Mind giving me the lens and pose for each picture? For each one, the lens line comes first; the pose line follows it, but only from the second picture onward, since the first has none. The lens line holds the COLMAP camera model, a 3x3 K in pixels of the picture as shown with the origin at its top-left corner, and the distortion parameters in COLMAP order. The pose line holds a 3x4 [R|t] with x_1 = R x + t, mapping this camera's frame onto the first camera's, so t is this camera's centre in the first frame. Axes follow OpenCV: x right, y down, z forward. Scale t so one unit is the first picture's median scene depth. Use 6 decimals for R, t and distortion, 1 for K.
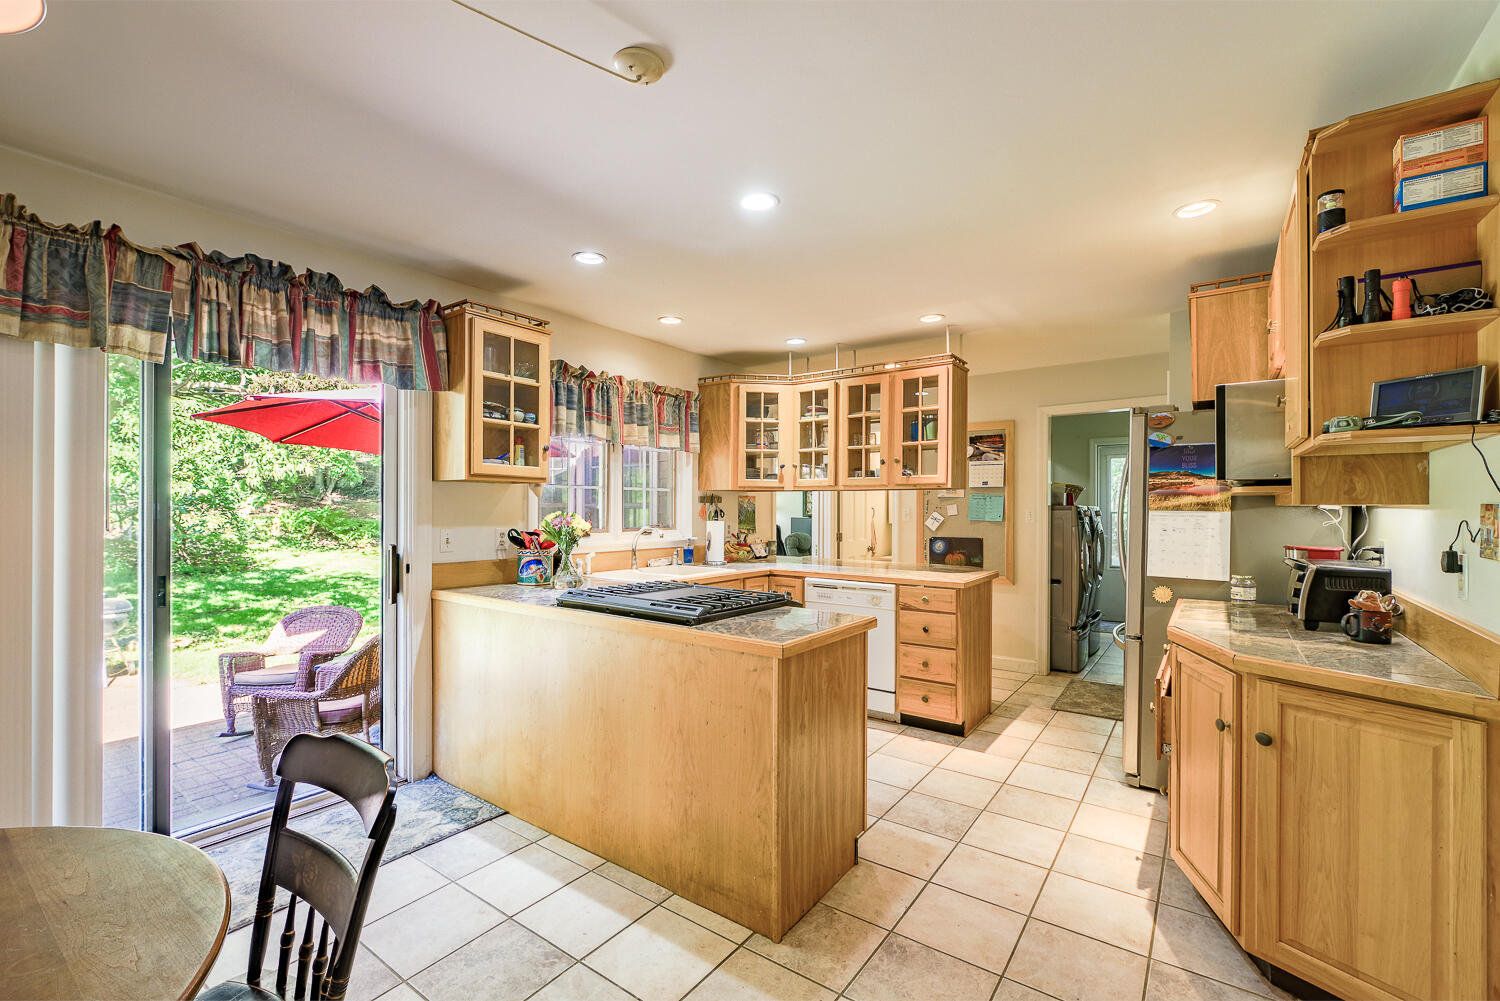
lens RADIAL K [[649.0, 0, 747.1], [0, 649.0, 504.4], [0, 0, 1]] dist [-0.004147, 0.000146]
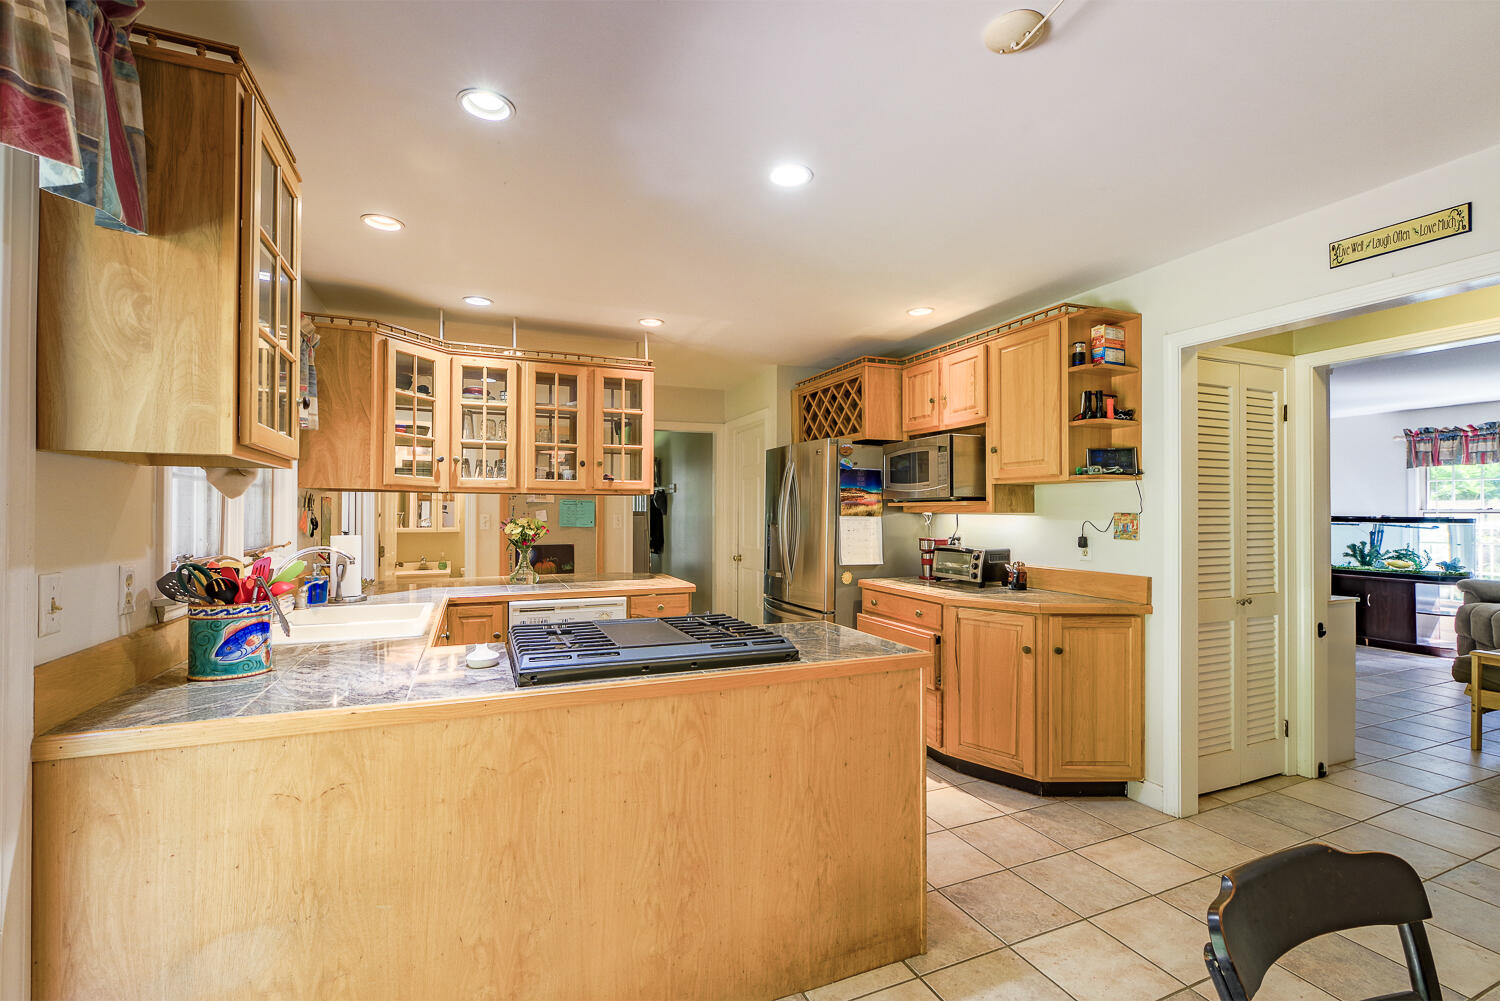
lens RADIAL K [[649.0, 0, 749.2], [0, 649.0, 505.5], [0, 0, 1]] dist [-0.004147, 0.000146]
pose [[0.512865, 0.007016, 0.858441, -0.473526], [-0.003654, 0.999975, -0.005990, -0.003089], [-0.858462, -0.000065, 0.512878, 0.357775]]
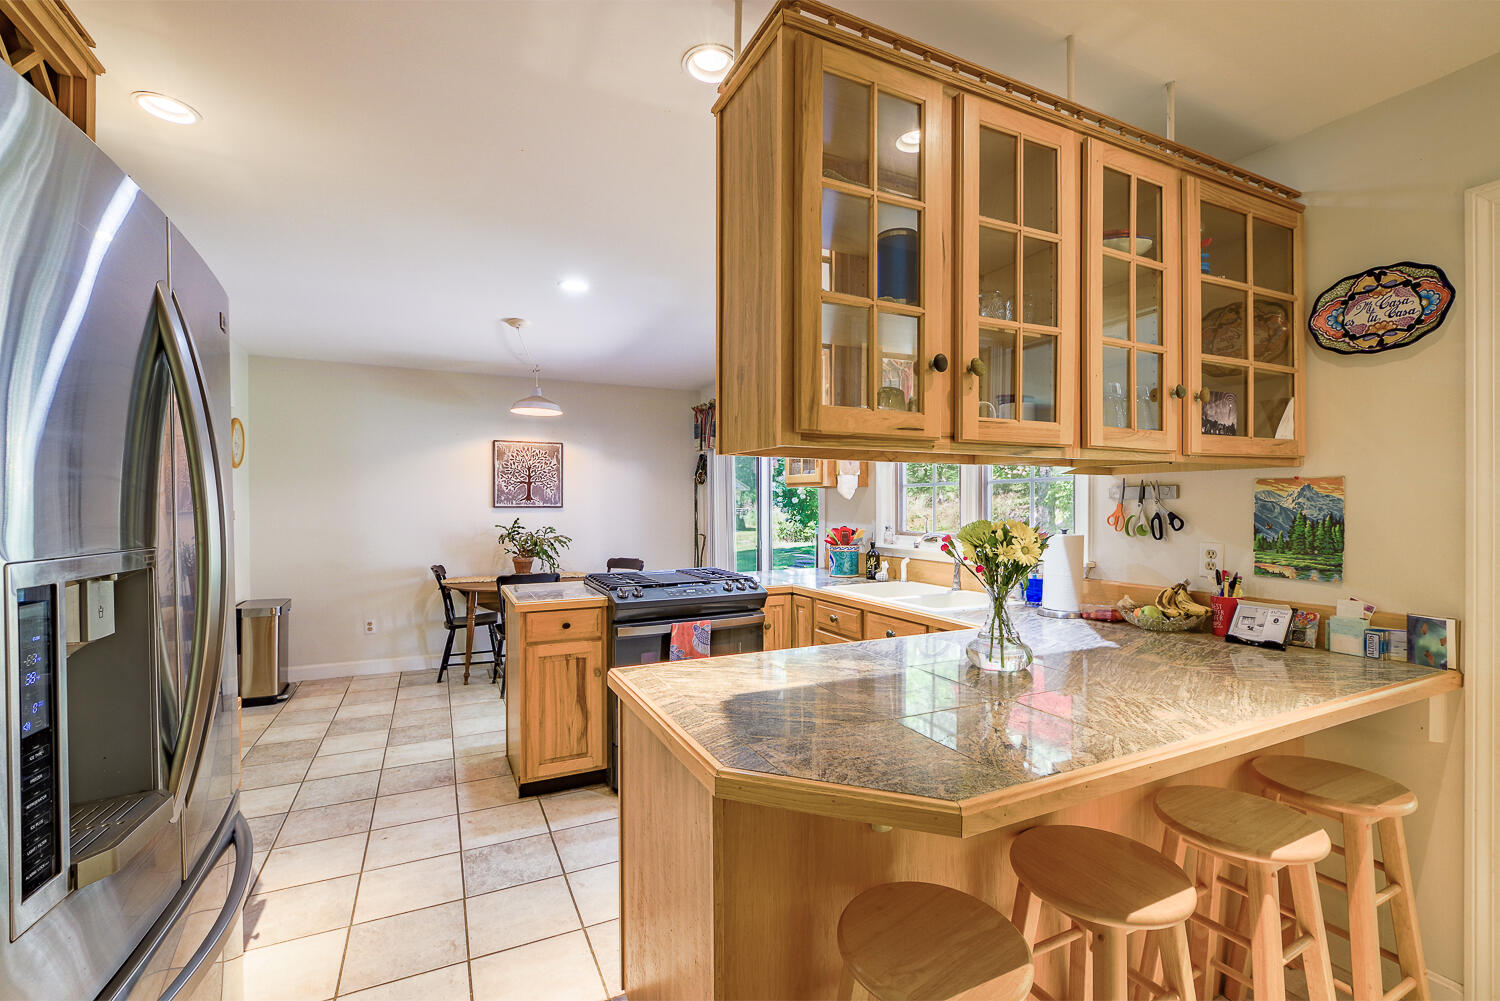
lens RADIAL K [[649.0, 0, 743.1], [0, 649.0, 507.9], [0, 0, 1]] dist [-0.004147, 0.000146]
pose [[-0.480297, 0.001085, -0.877105, 0.634040], [0.002887, 0.999996, -0.000344, 0.004525], [0.877101, -0.002697, -0.480298, 1.194034]]
